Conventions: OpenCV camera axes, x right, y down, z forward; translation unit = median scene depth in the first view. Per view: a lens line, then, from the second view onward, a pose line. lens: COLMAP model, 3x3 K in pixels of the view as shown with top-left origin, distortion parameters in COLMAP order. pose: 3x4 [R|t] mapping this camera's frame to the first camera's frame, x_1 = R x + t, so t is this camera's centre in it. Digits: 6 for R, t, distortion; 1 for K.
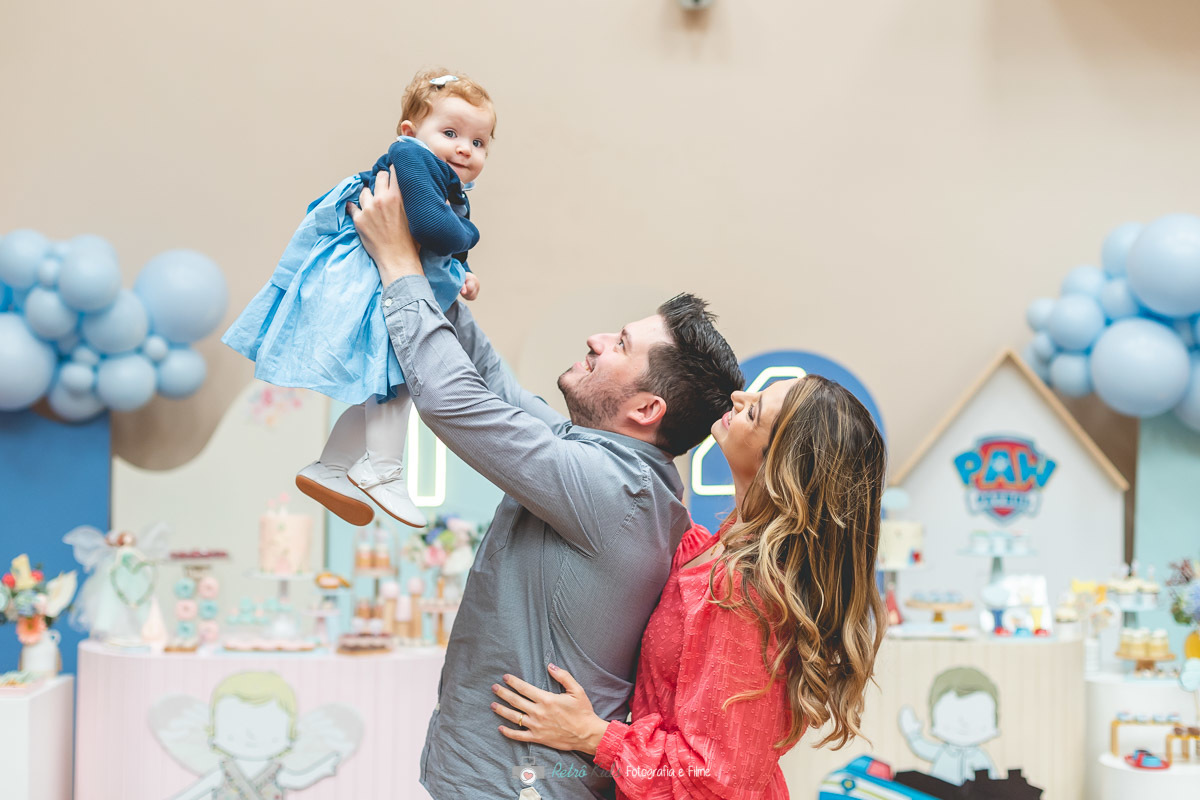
lens RADIAL K [[2027.5, 0, 601.8], [0, 2027.5, 348.6], [0, 0, 1]] dist [0.005971, -0.076575]
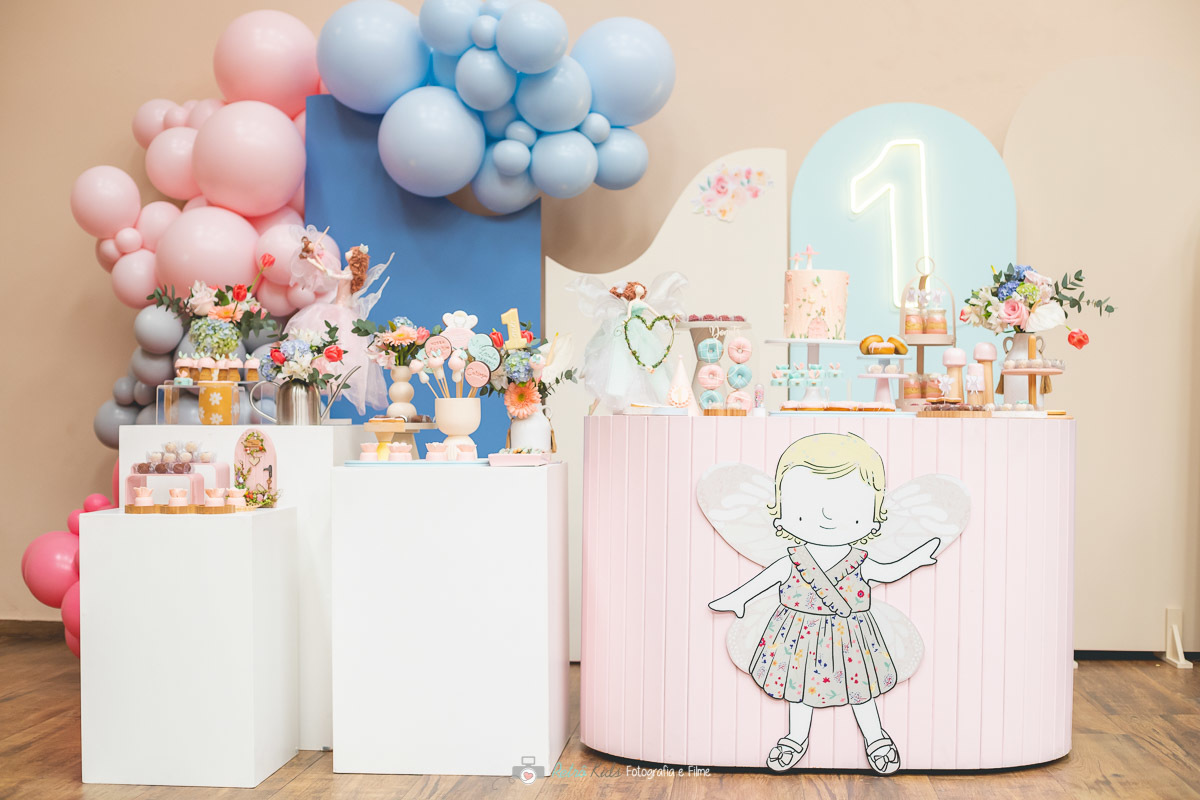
lens RADIAL K [[1766.3, 0, 600.0], [0, 1766.3, 400.0], [0, 0, 1]] dist [-0.116457, -0.080621]
pose [[0.997198, -0.004073, -0.074699, -0.193777], [0.005373, 0.999837, 0.017210, 0.124071], [0.074617, -0.017563, 0.997058, 0.291914]]
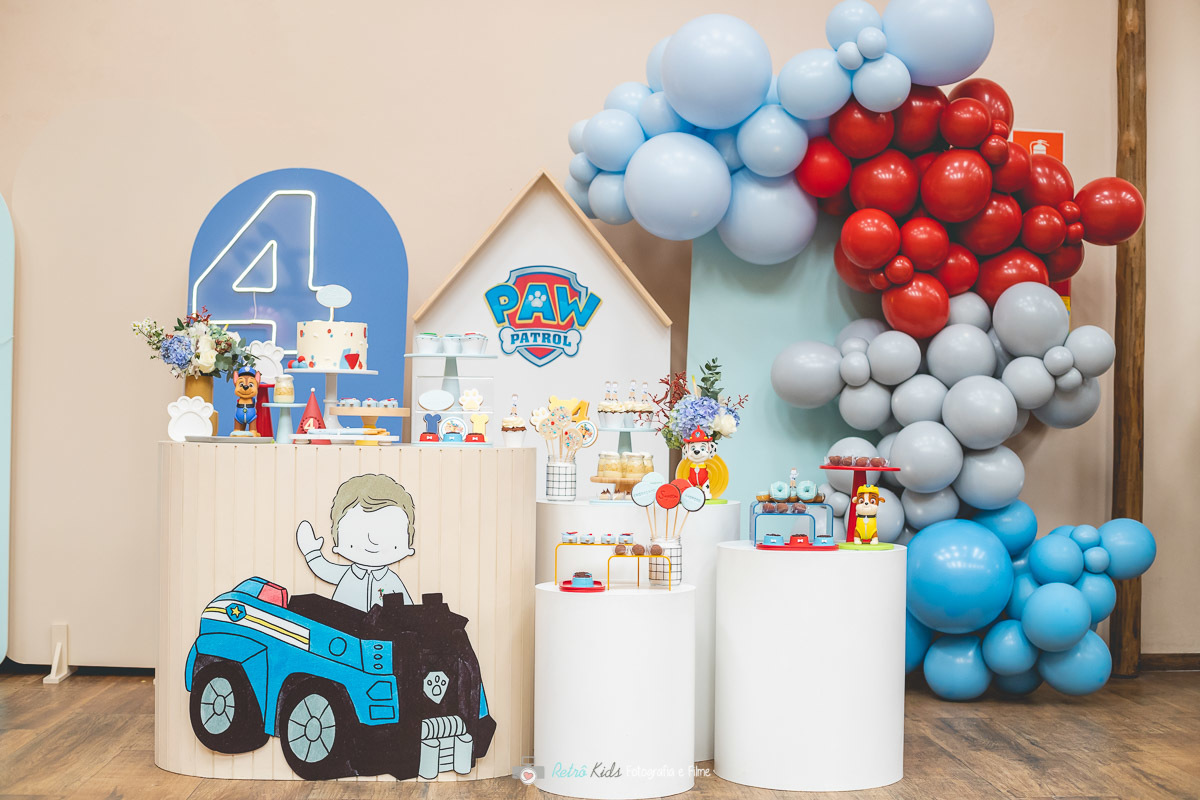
lens RADIAL K [[1802.1, 0, 600.0], [0, 1802.1, 400.0], [0, 0, 1]] dist [-0.101042, -0.039093]
pose [[0.998754, 0.007935, 0.049267, 0.225258], [-0.008813, 0.999806, 0.017619, 0.106574], [-0.049117, -0.018031, 0.998630, 0.233028]]
